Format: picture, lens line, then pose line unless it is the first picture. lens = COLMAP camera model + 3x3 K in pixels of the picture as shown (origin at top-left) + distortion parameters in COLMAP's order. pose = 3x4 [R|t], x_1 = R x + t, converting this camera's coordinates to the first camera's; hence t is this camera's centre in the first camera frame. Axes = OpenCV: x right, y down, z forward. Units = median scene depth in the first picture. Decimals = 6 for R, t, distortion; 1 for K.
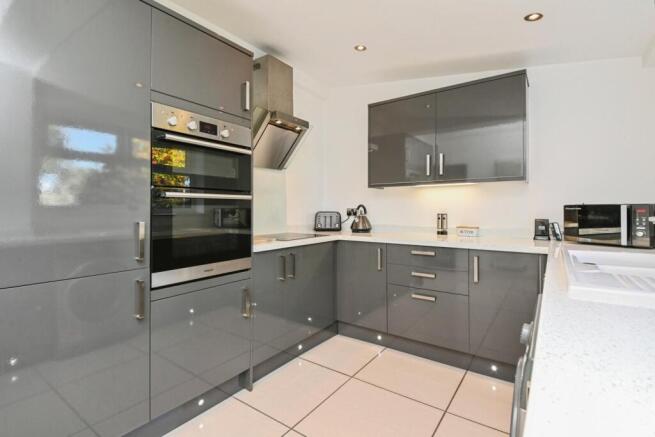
lens RADIAL K [[313.2, 0, 326.5], [0, 313.2, 206.9], [0, 0, 1]] dist [0.000493, -0.000025]
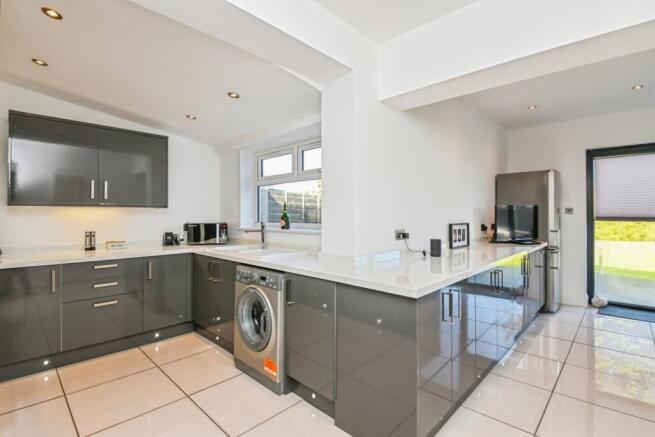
lens RADIAL K [[314.6, 0, 327.5], [0, 314.6, 218.5], [0, 0, 1]] dist [-0.000620, -0.000117]
pose [[0.139700, -0.007898, 0.990162, -0.681545], [-0.005201, 0.999949, 0.008710, -0.043627], [-0.990180, -0.006367, 0.139651, 0.002911]]
